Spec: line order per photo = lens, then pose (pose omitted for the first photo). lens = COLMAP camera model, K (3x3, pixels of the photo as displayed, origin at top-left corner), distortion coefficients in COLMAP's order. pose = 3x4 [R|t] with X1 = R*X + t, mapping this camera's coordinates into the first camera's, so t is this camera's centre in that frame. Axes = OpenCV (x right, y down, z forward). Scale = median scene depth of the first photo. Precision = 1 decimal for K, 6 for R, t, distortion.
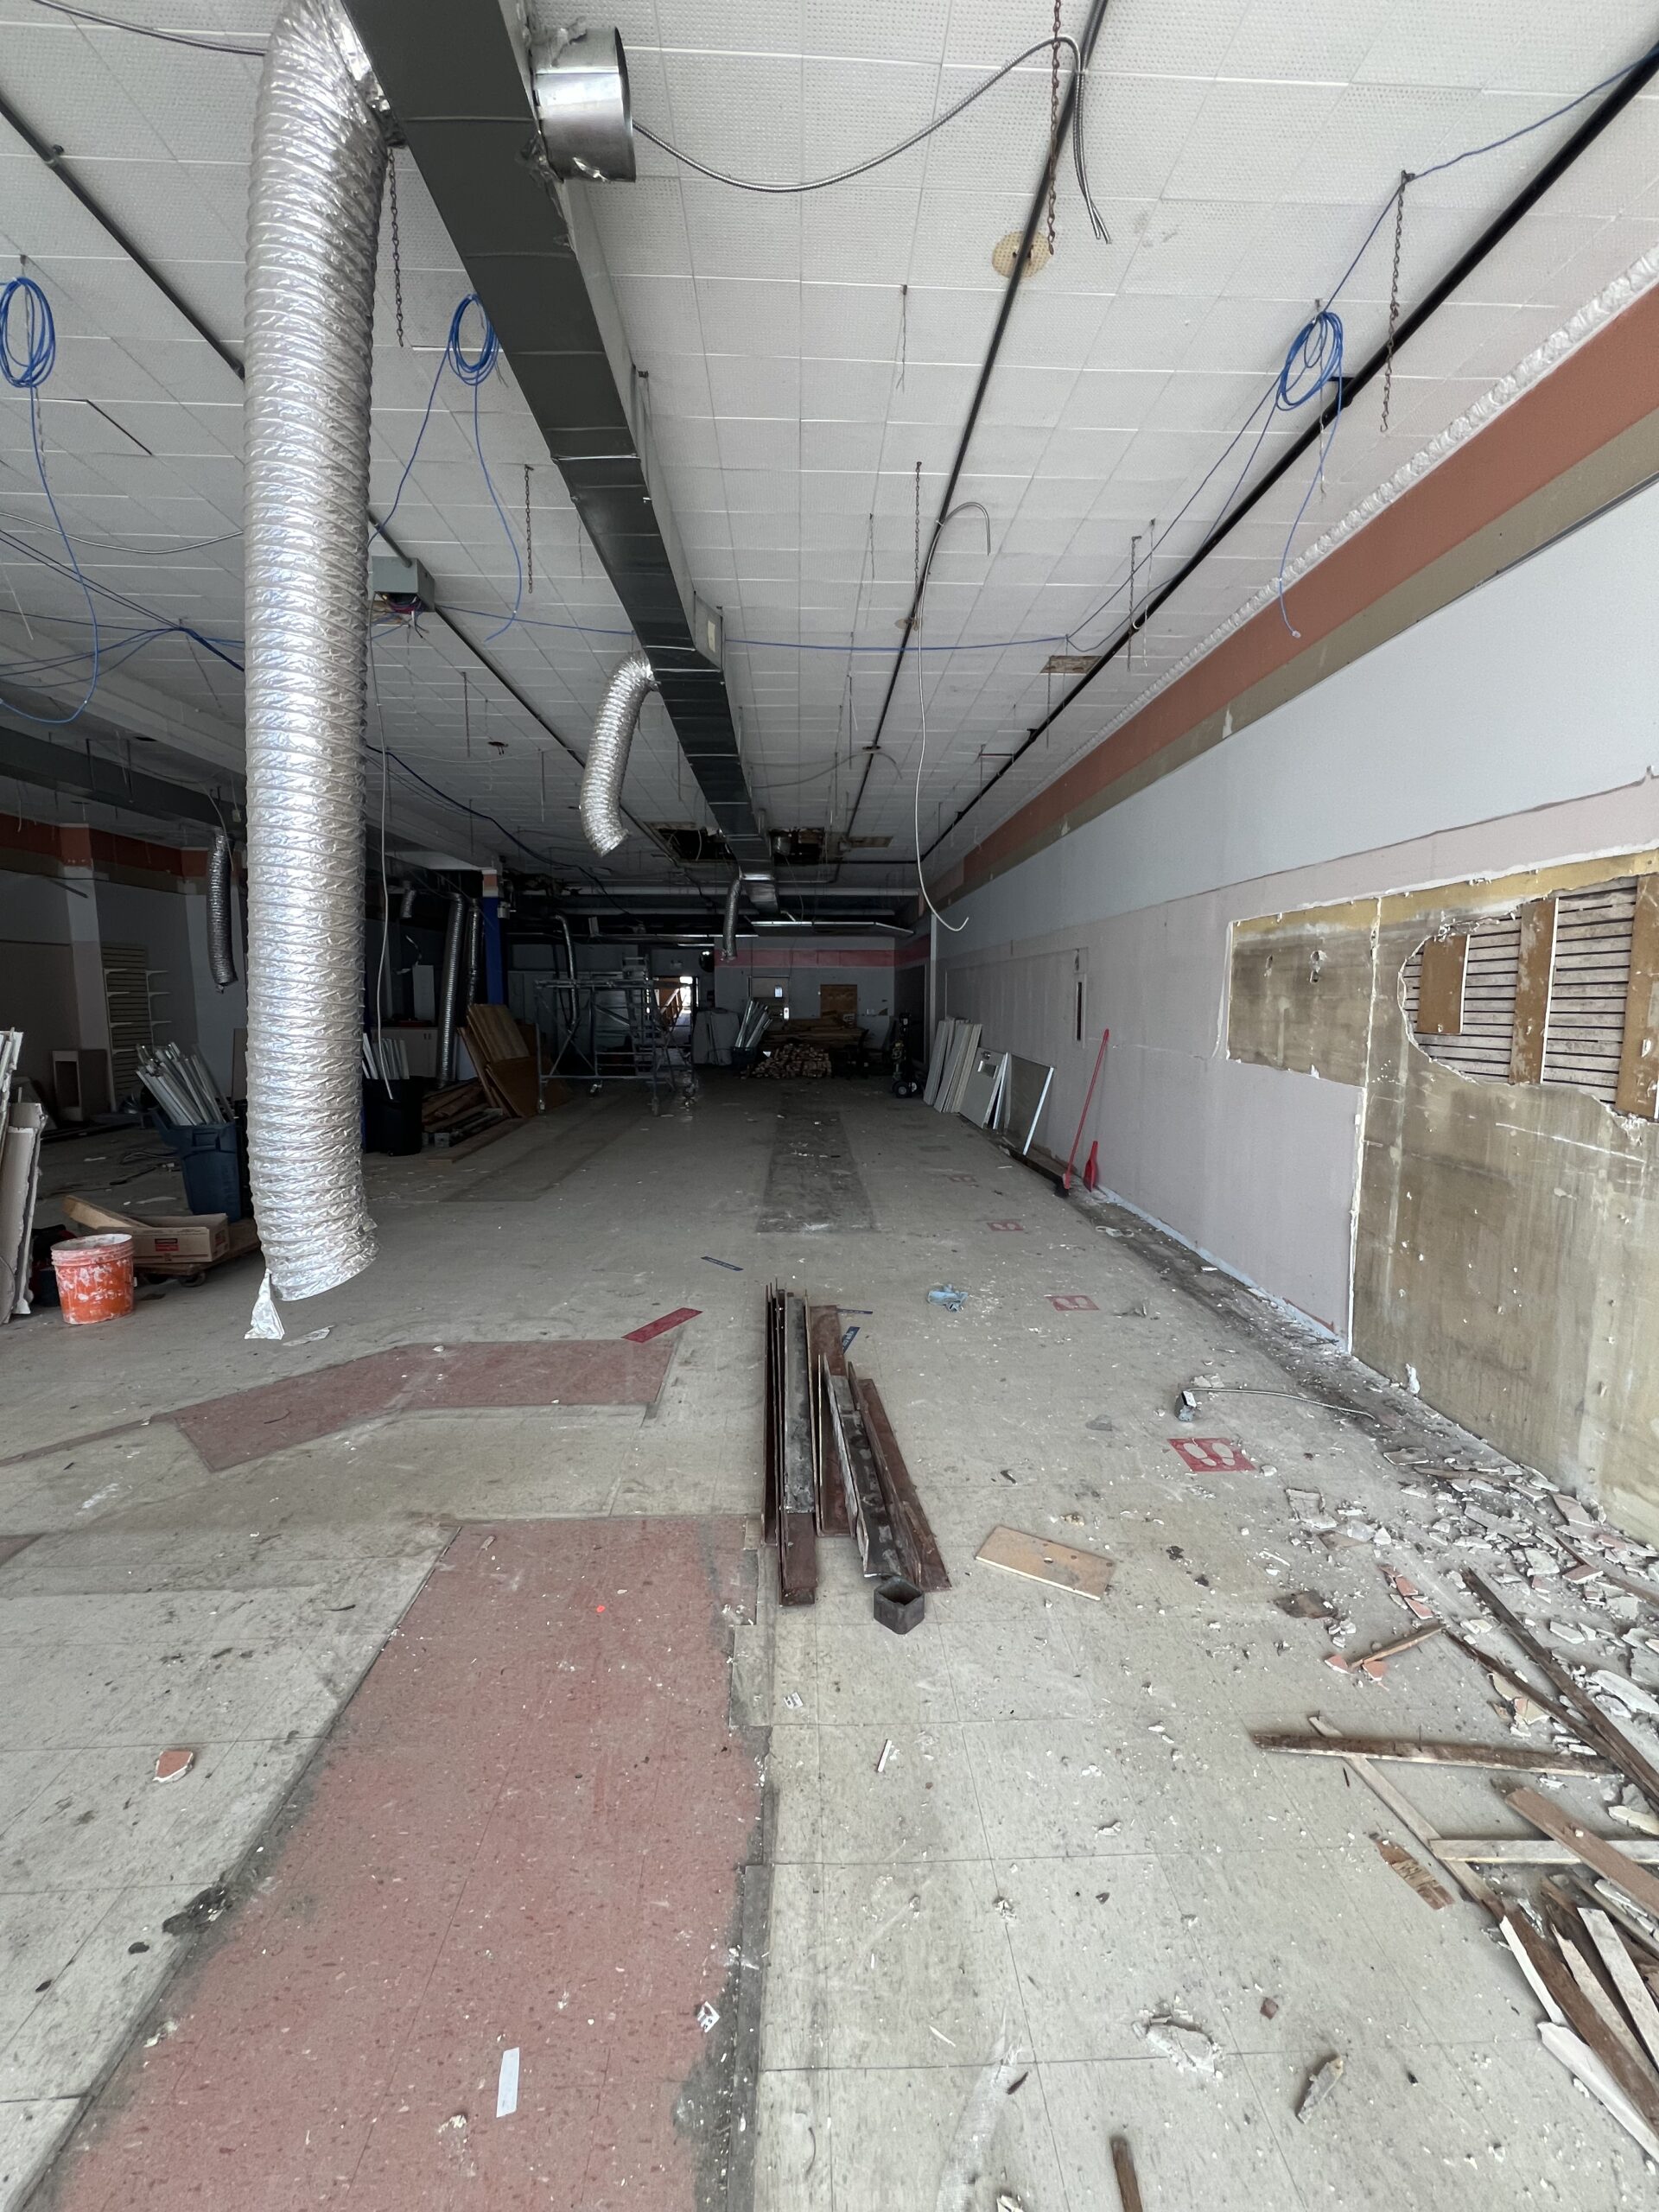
lens RADIAL K [[882.5, 0, 835.8], [0, 882.5, 1100.0], [0, 0, 1]] dist [-0.001743, 0.000374]
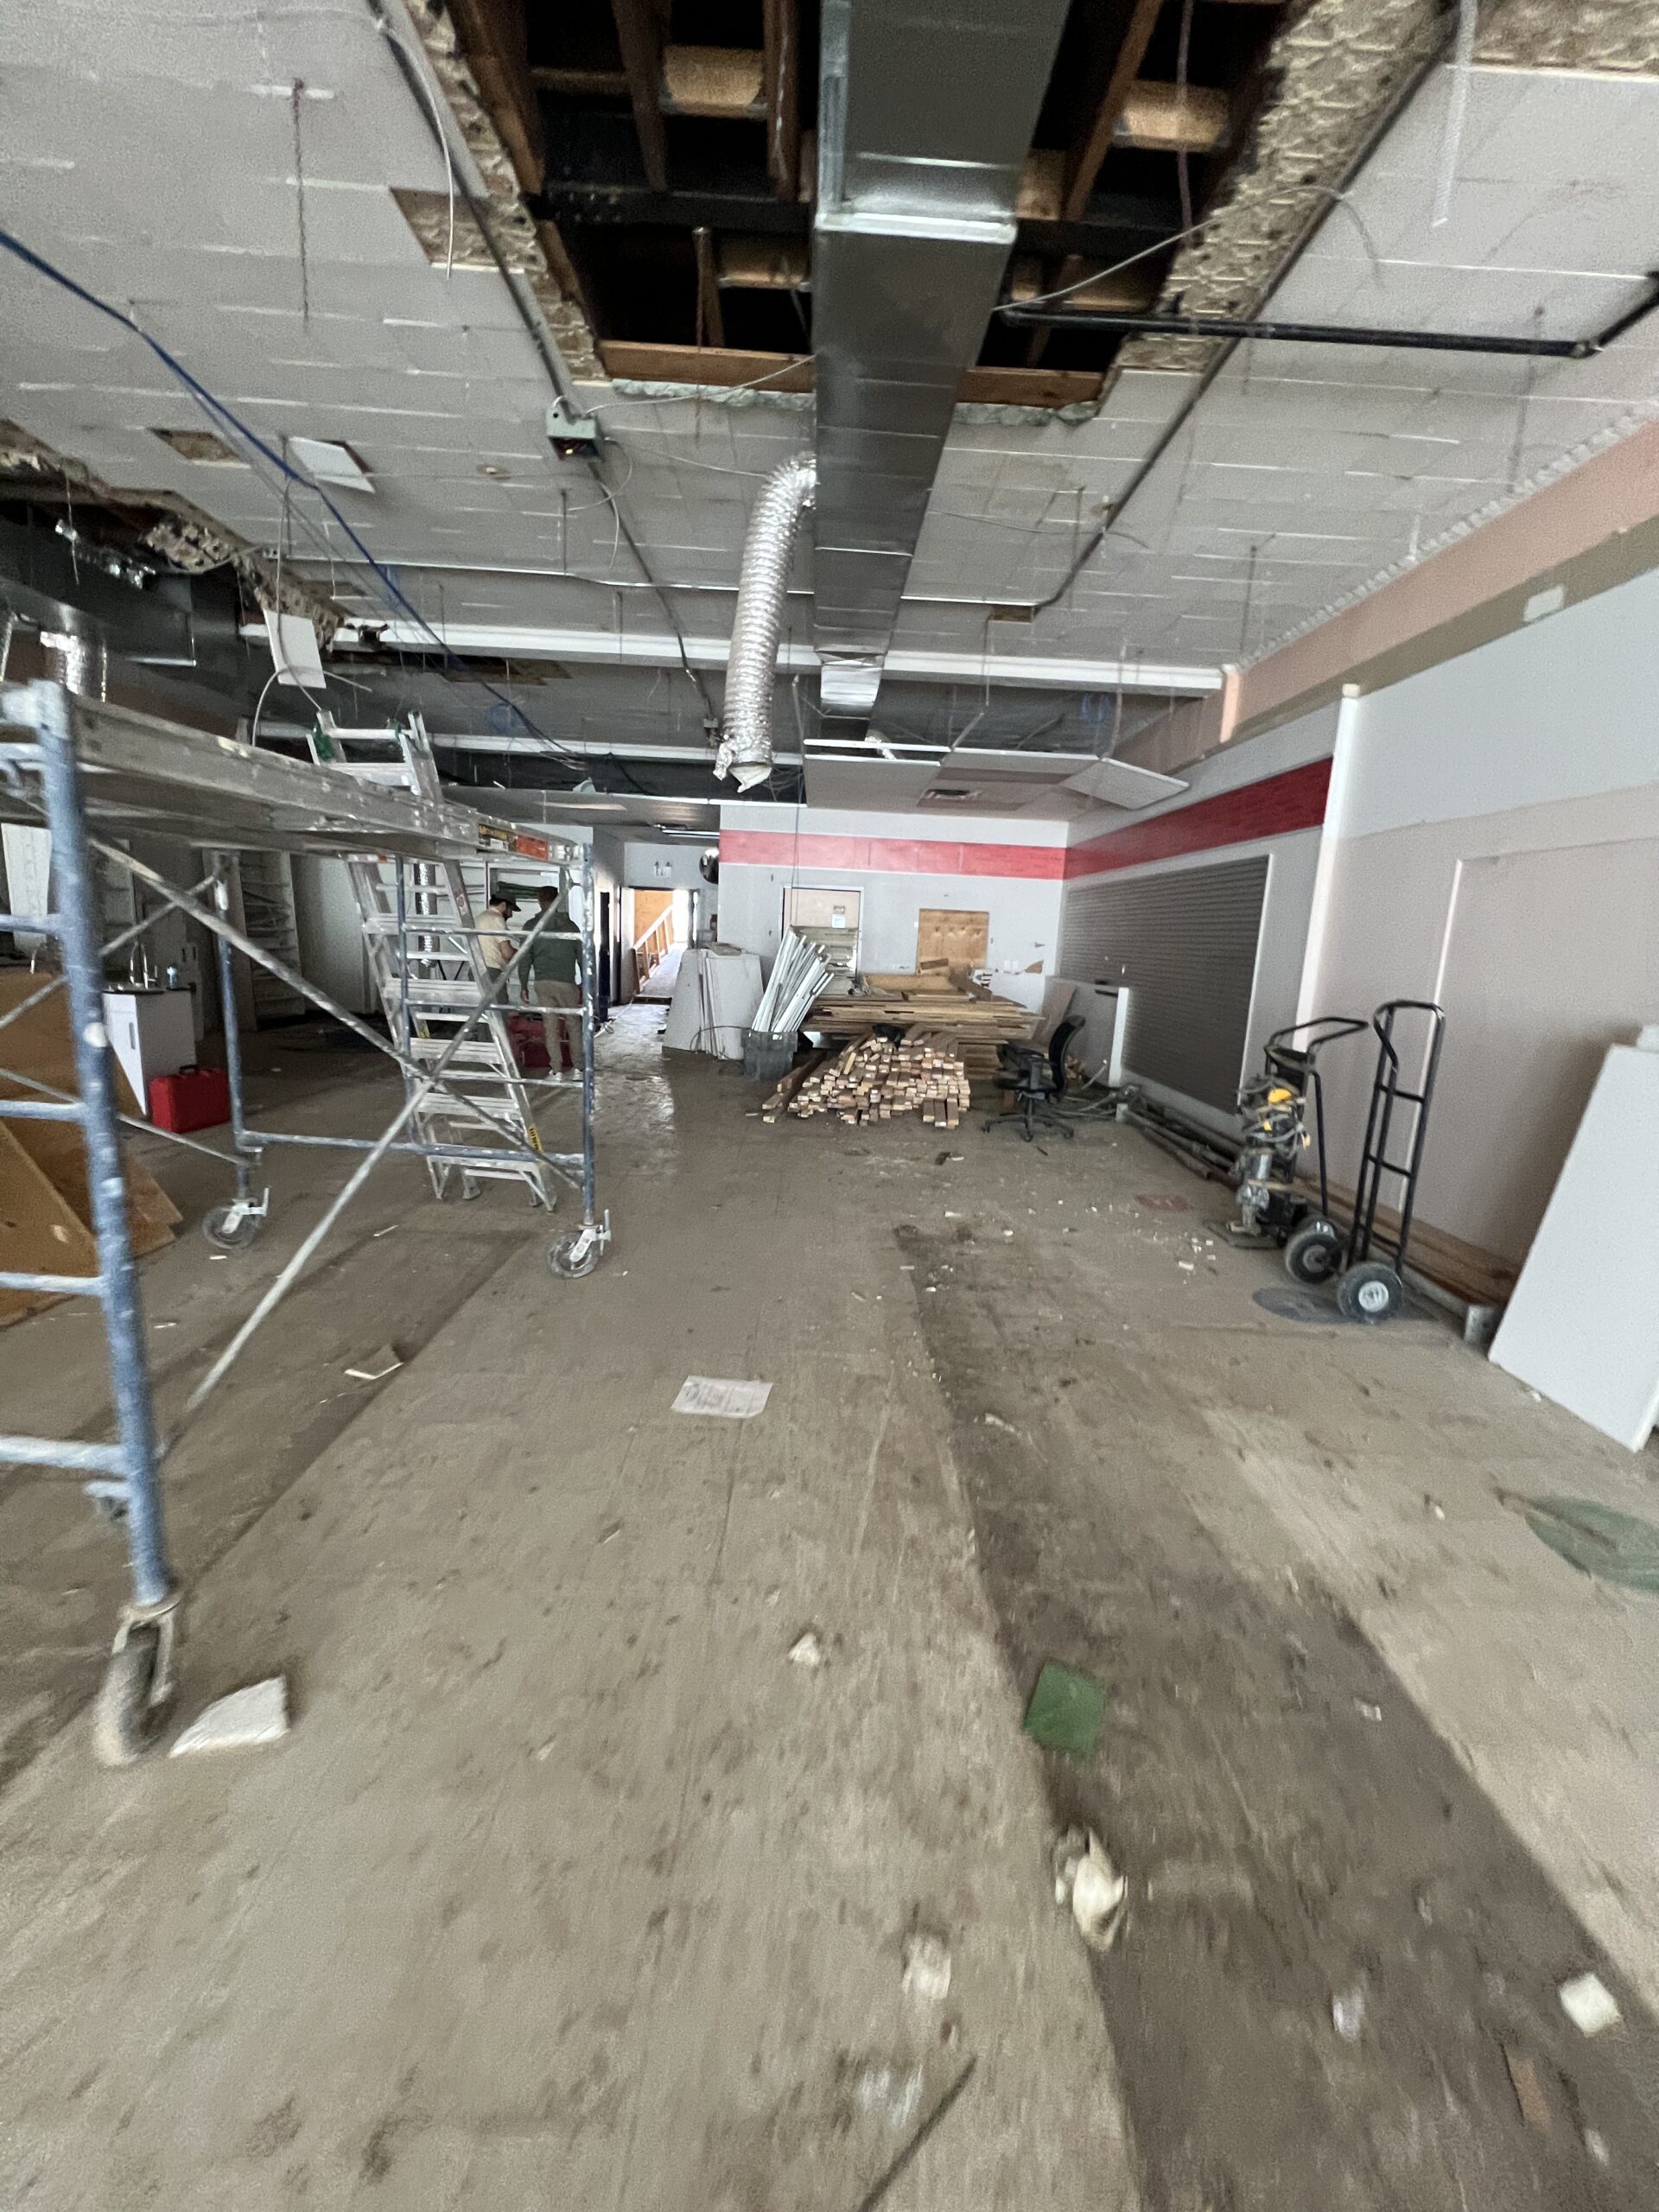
lens RADIAL K [[882.5, 0, 830.9], [0, 882.5, 1106.2], [0, 0, 1]] dist [-0.001743, 0.000374]
pose [[0.998637, 0.050336, -0.013782, -0.060897], [-0.049195, 0.996090, 0.073375, -0.053990], [0.017422, -0.072597, 0.997209, 0.509773]]
